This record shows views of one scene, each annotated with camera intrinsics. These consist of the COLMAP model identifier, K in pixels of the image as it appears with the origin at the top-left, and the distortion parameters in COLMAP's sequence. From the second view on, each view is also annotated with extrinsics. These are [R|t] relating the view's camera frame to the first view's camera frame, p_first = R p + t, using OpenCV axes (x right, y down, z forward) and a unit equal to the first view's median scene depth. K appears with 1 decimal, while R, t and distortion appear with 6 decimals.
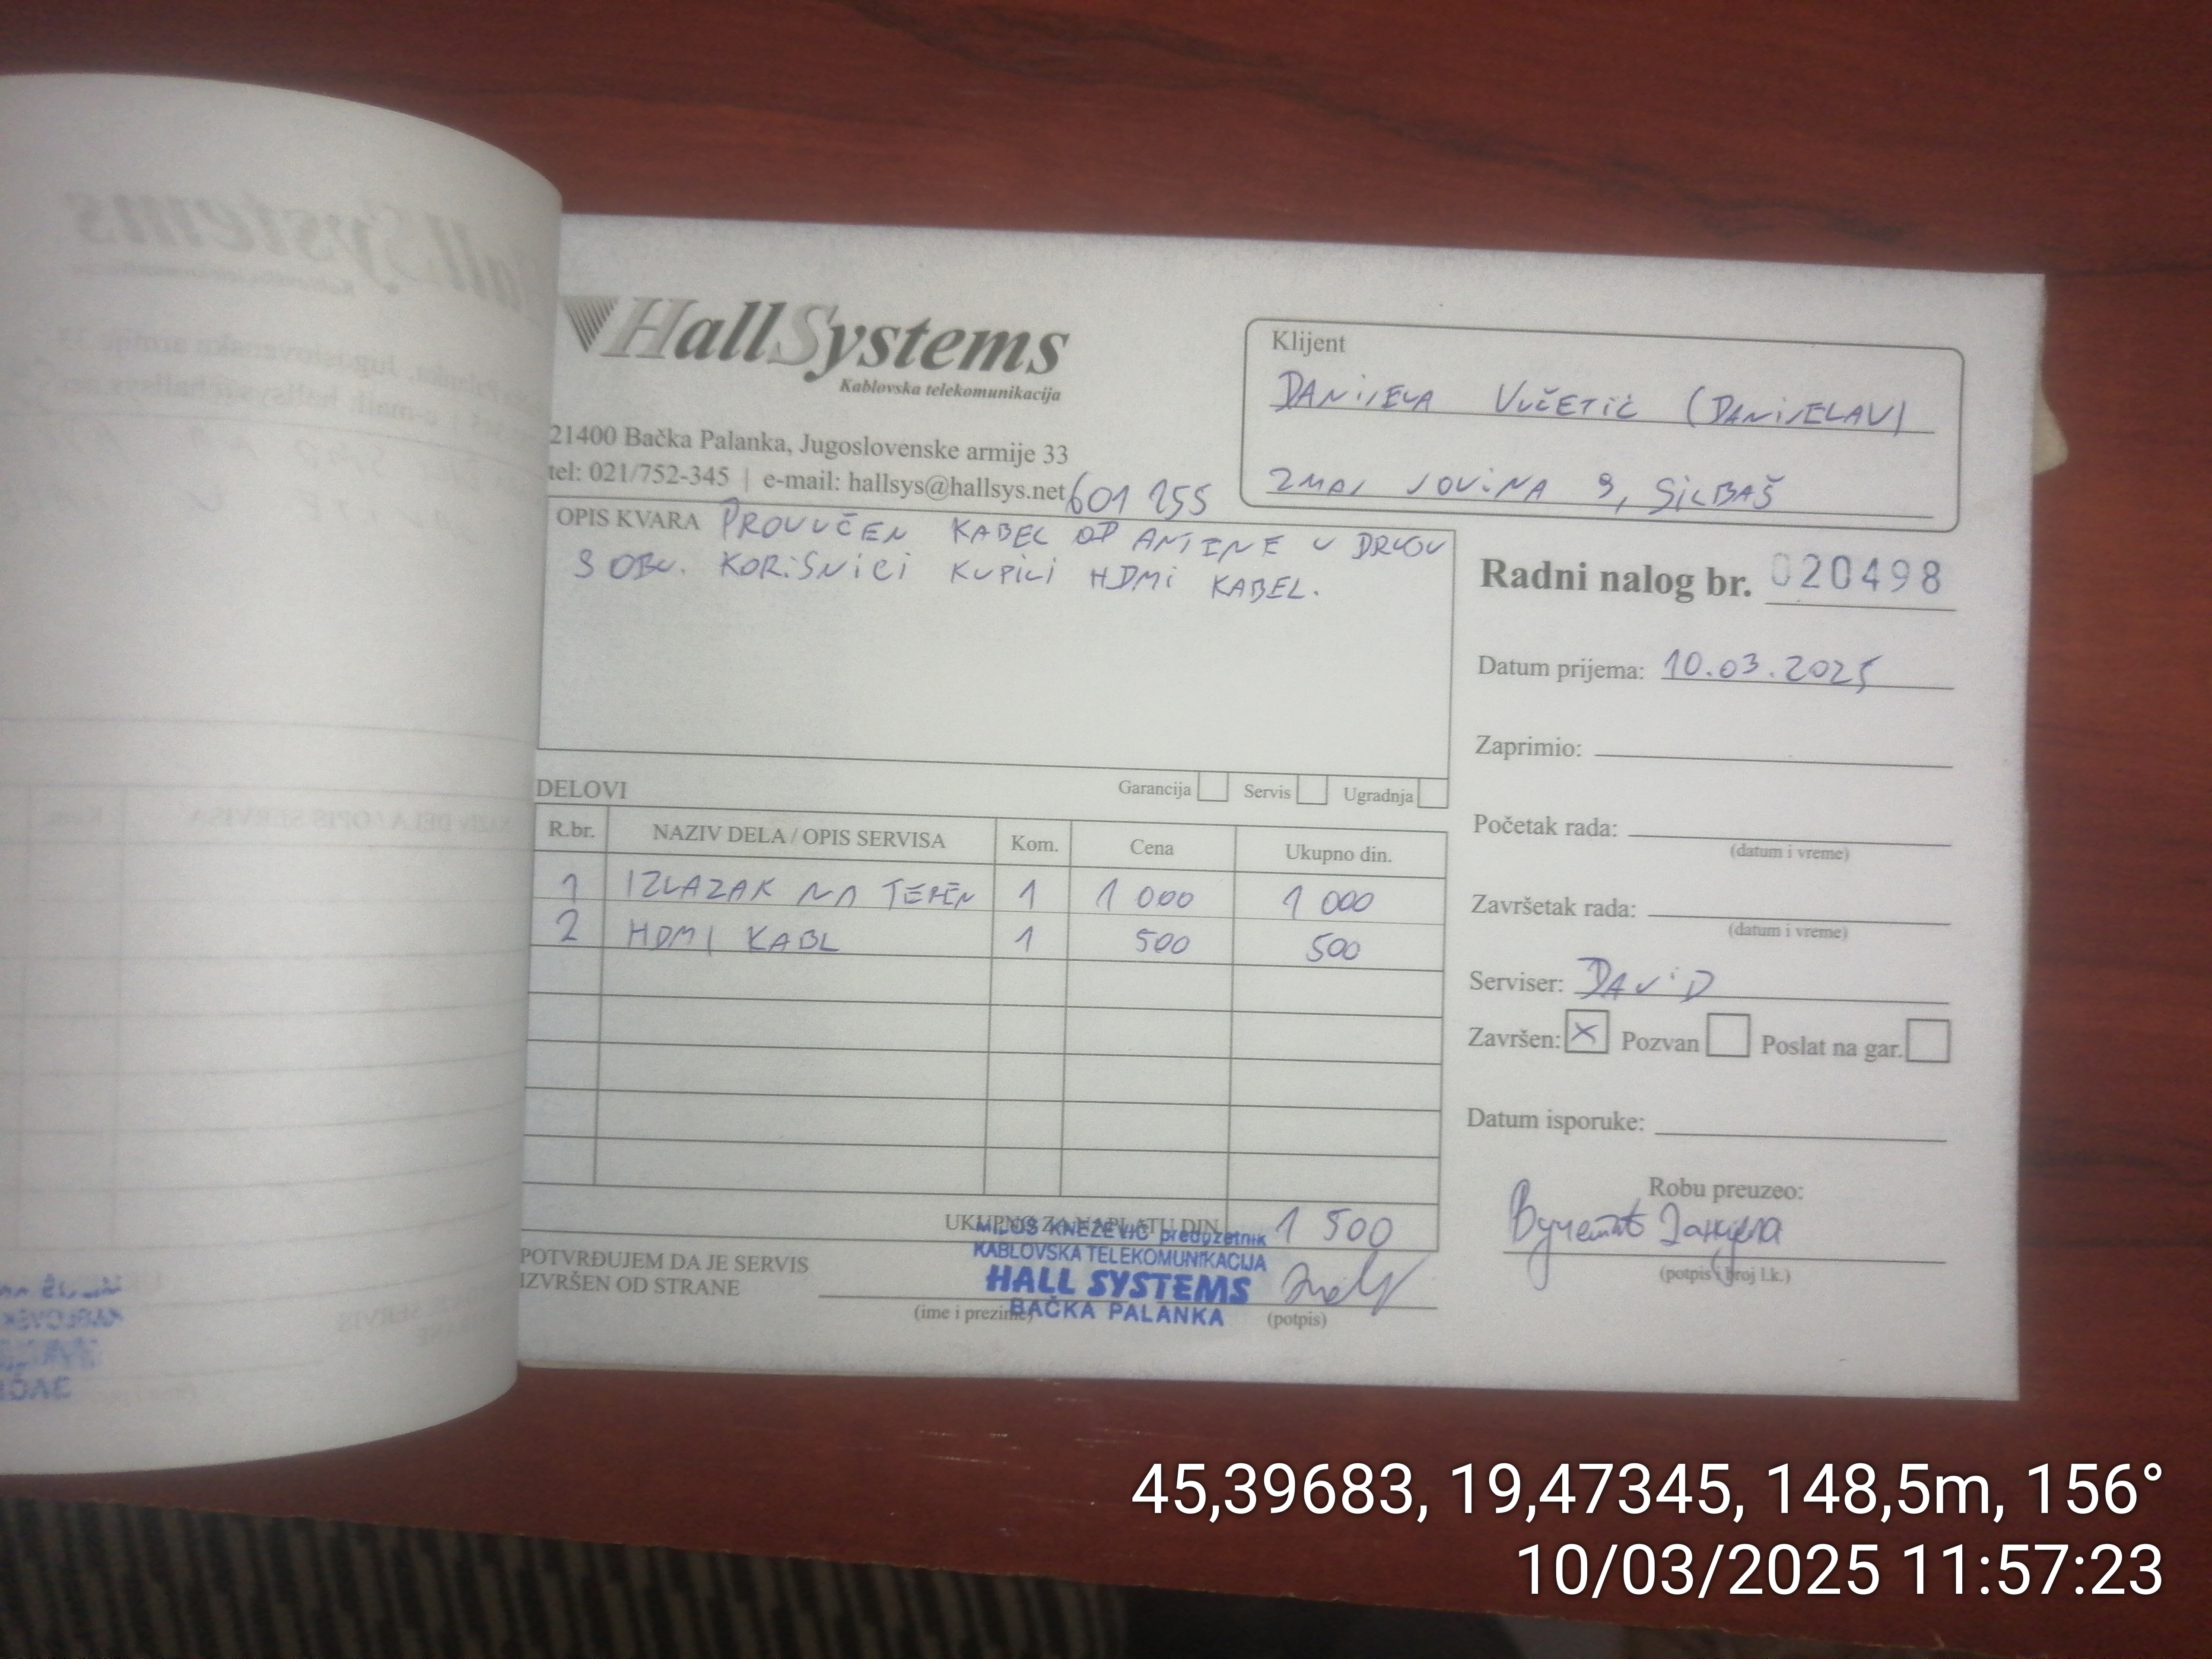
lens RADIAL K [[1752.7, 0, 1109.5], [0, 1752.7, 835.7], [0, 0, 1]] dist [0.006875, -0.000108]
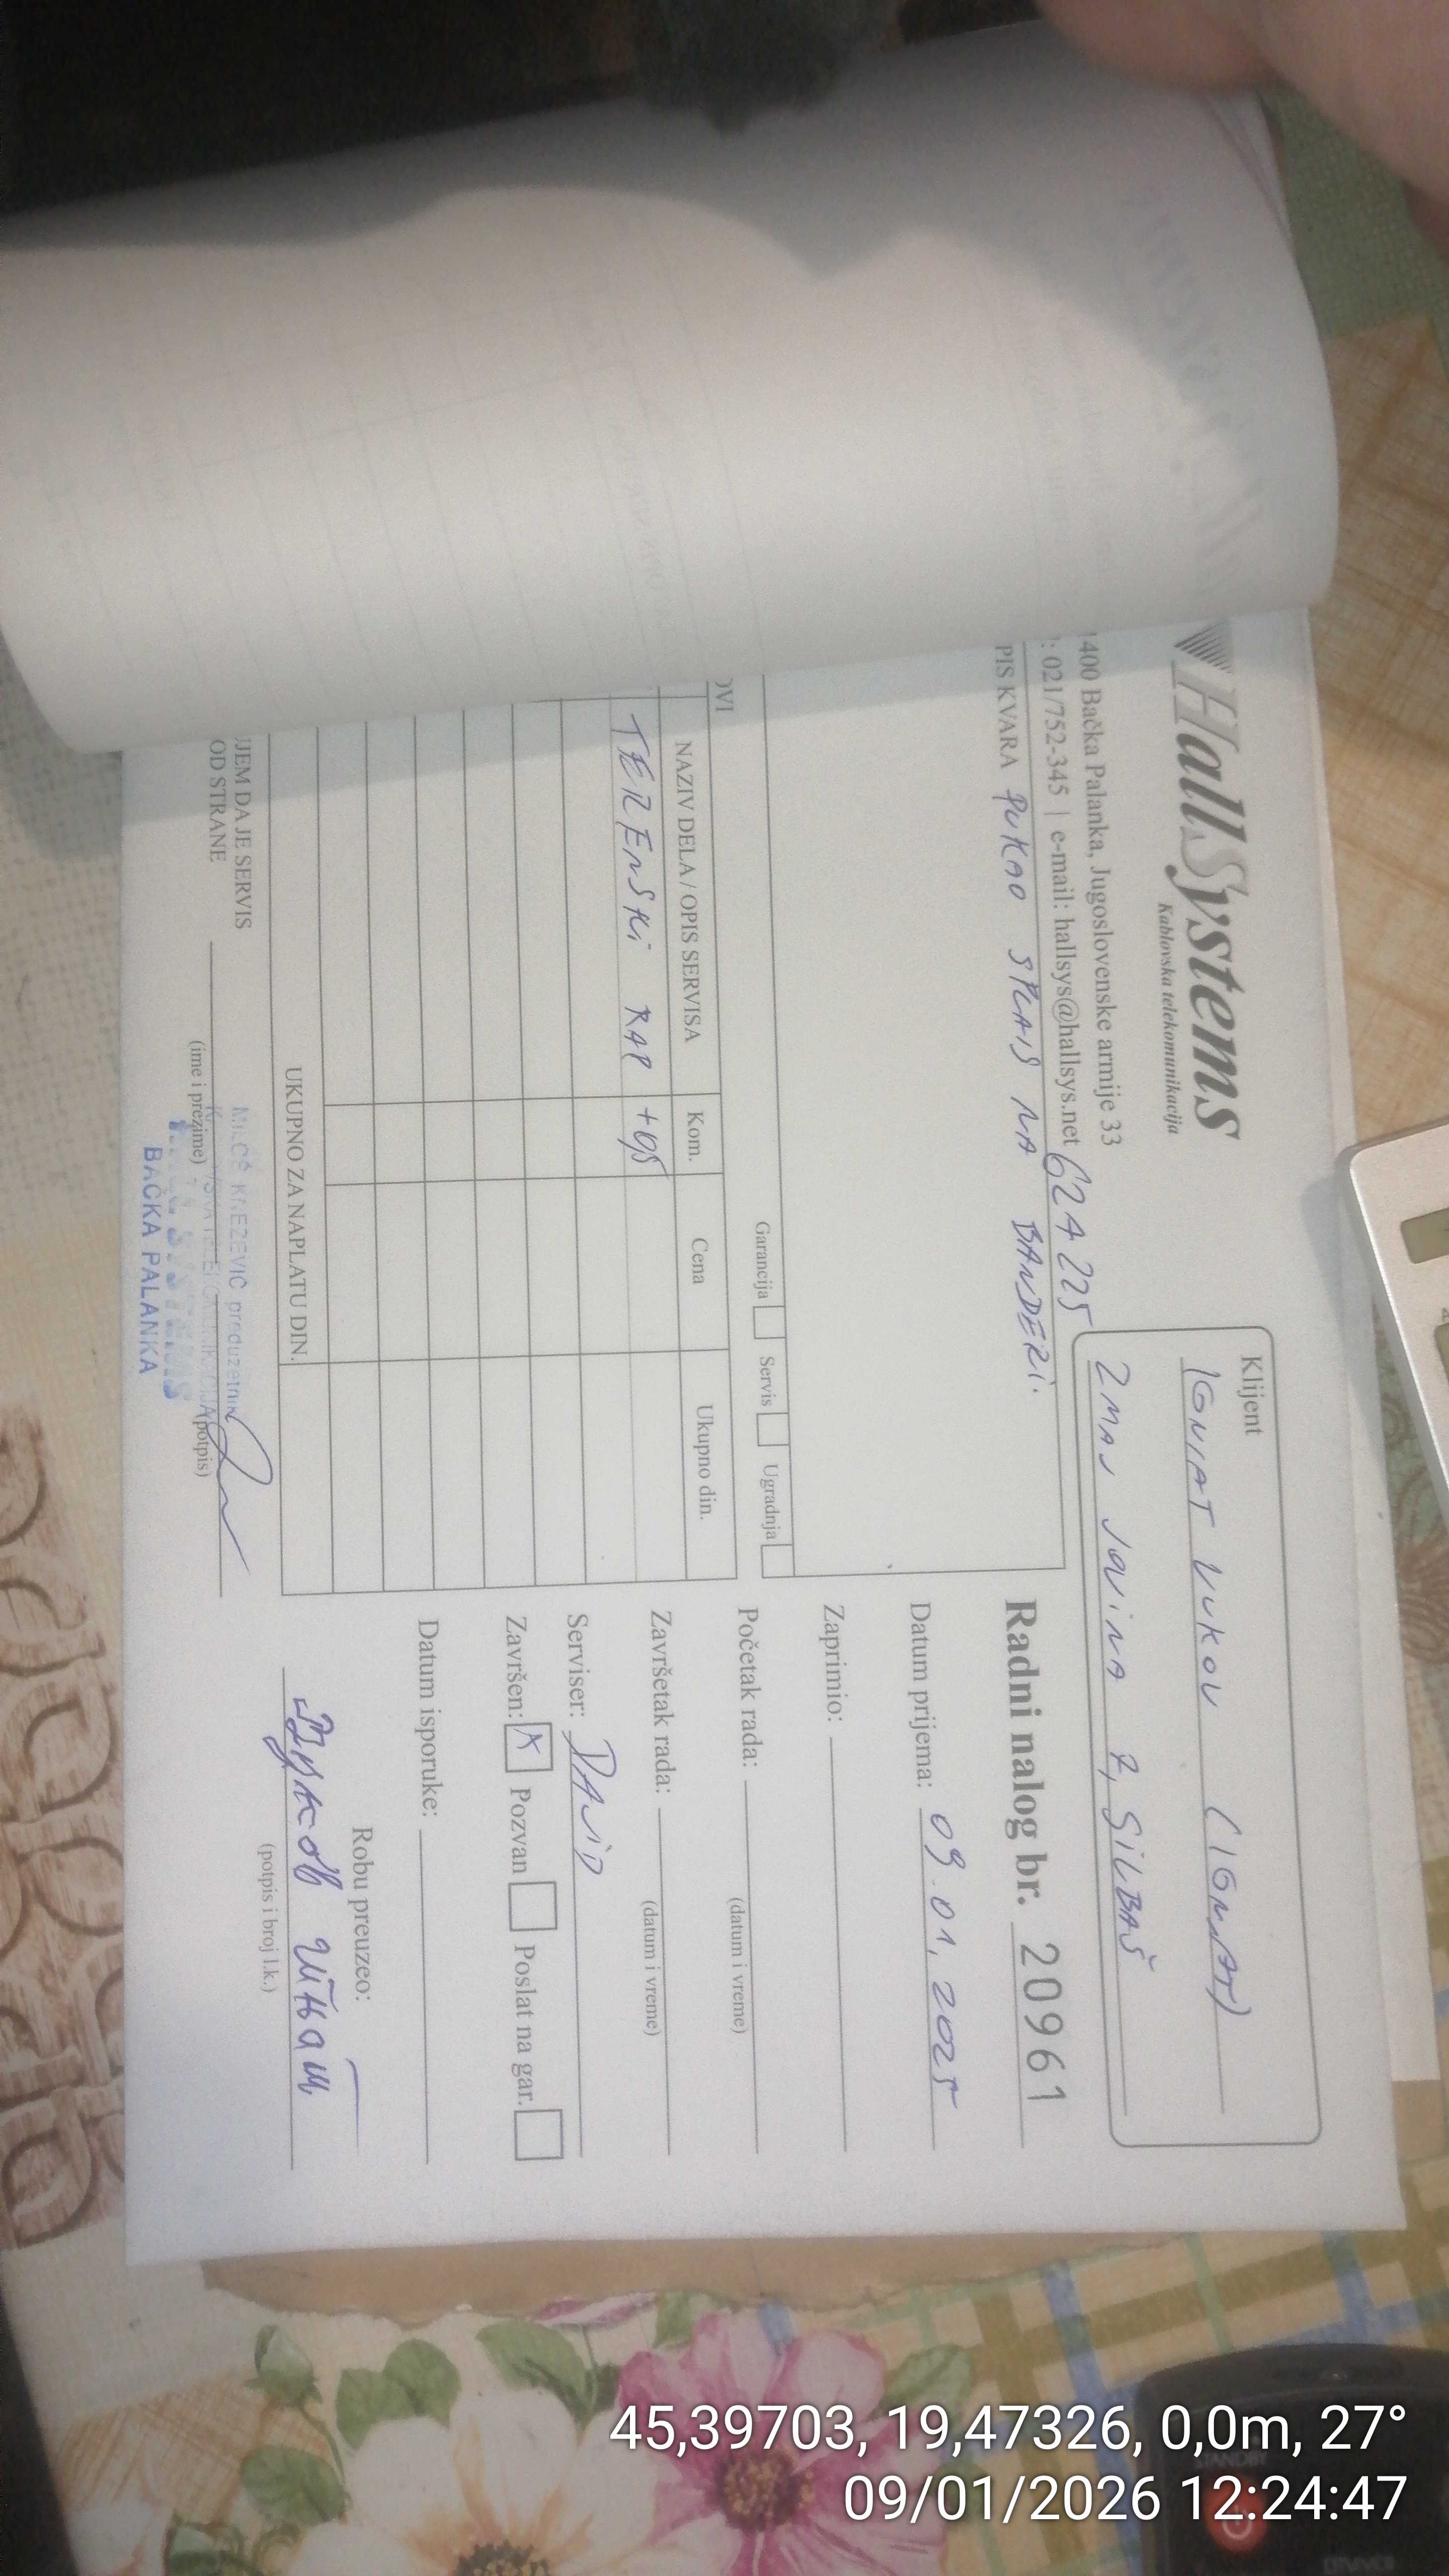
lens RADIAL K [[2110.1, 0, 739.8], [0, 2110.1, 1280.6], [0, 0, 1]] dist [0.018815, 0.001297]
pose [[0.060269, 0.997594, 0.034266, -0.001919], [-0.998108, 0.060647, -0.010079, -0.002314], [-0.012133, -0.033594, 0.999362, -0.114725]]
